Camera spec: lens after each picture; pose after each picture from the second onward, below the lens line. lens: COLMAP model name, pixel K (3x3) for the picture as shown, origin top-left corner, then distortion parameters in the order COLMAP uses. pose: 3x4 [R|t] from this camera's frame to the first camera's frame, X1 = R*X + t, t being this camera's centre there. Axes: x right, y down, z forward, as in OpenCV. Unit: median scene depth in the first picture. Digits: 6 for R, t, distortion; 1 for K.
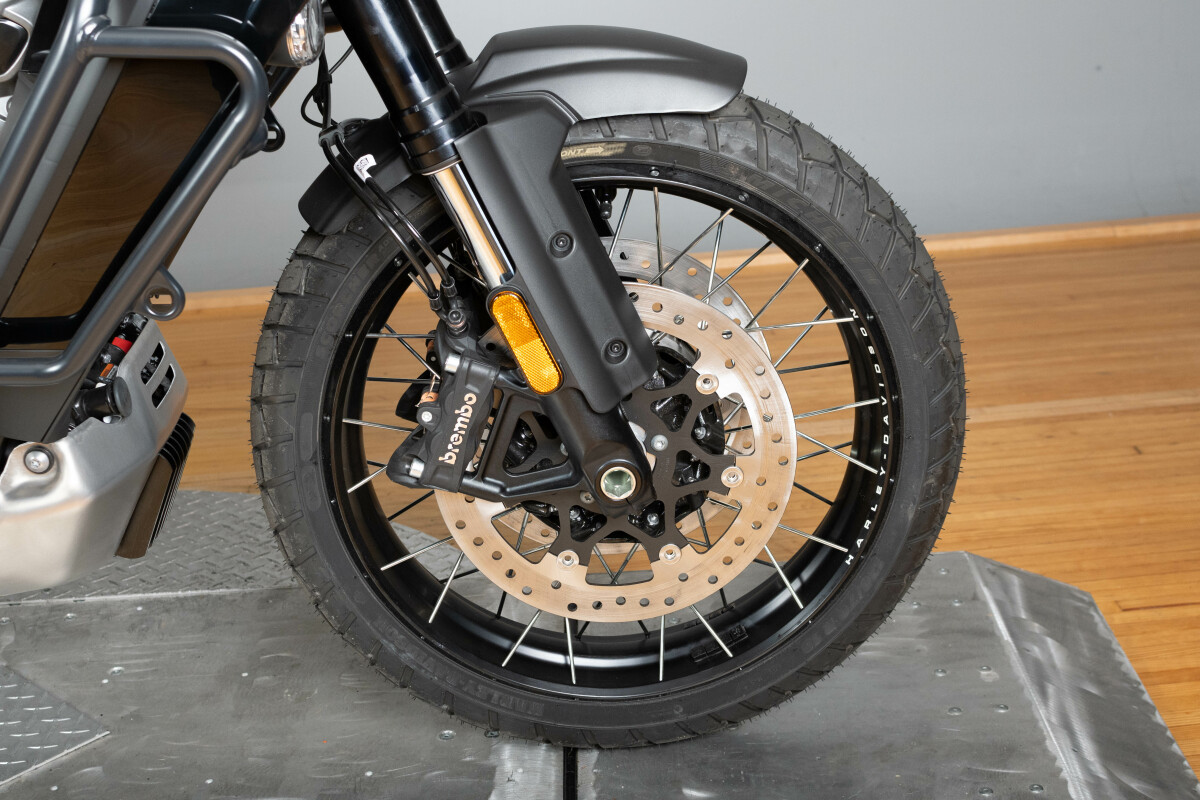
lens RADIAL K [[1860.3, 0, 600.0], [0, 1860.3, 400.0], [0, 0, 1]] dist [0.017554, 0.009149]
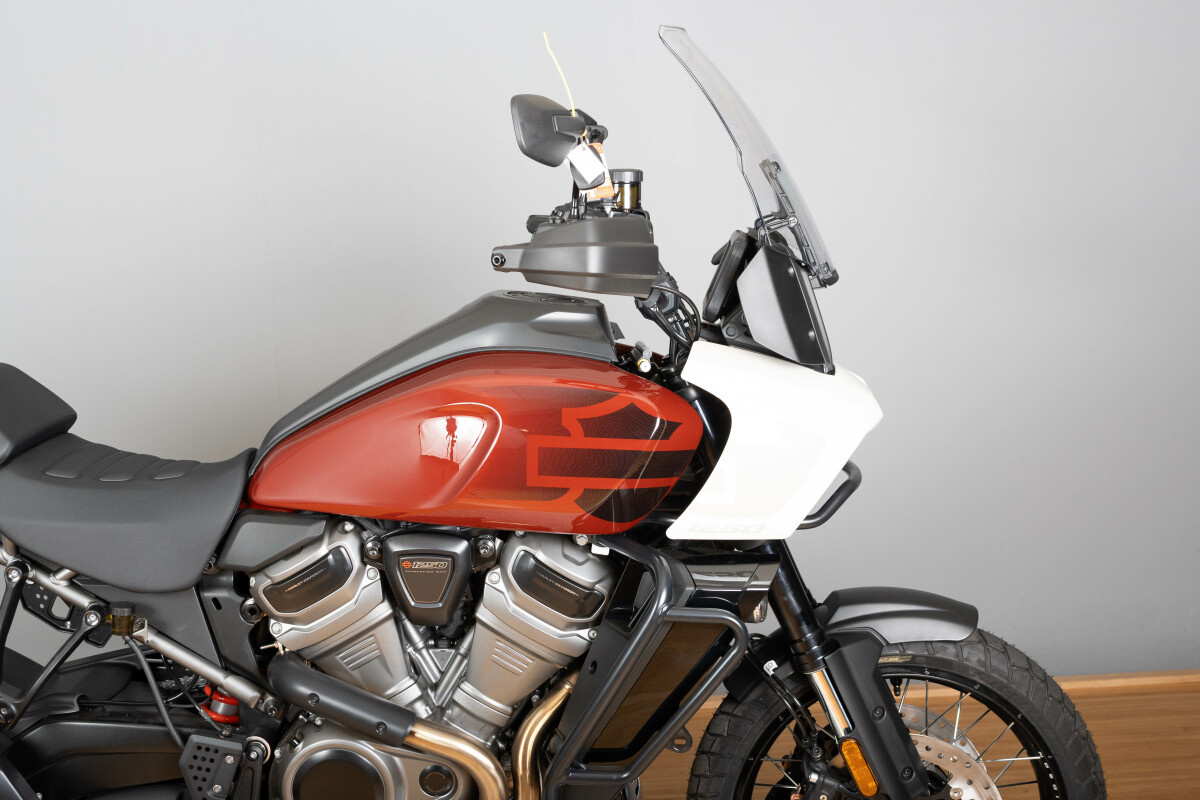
lens RADIAL K [[1860.3, 0, 600.0], [0, 1860.3, 400.0], [0, 0, 1]] dist [0.017554, 0.009149]
pose [[0.997485, 0.013804, -0.069528, -0.160129], [-0.027699, 0.978772, -0.203070, -0.005649], [0.065249, 0.204485, 0.976693, -0.807498]]
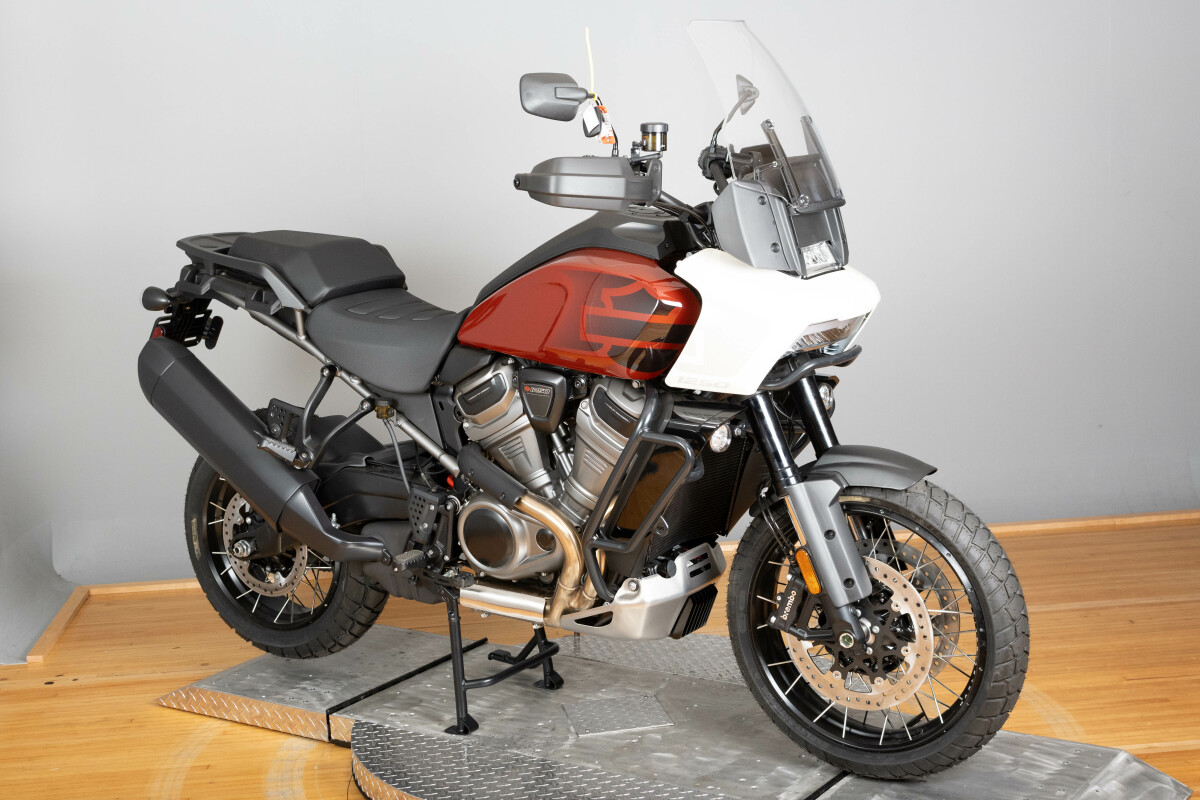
lens RADIAL K [[1860.3, 0, 600.0], [0, 1860.3, 400.0], [0, 0, 1]] dist [0.017554, 0.009149]
pose [[0.816509, 0.111443, -0.566475, 1.030297], [-0.200563, 0.974836, -0.097308, 0.039123], [0.541376, 0.193067, 0.818314, -1.116571]]
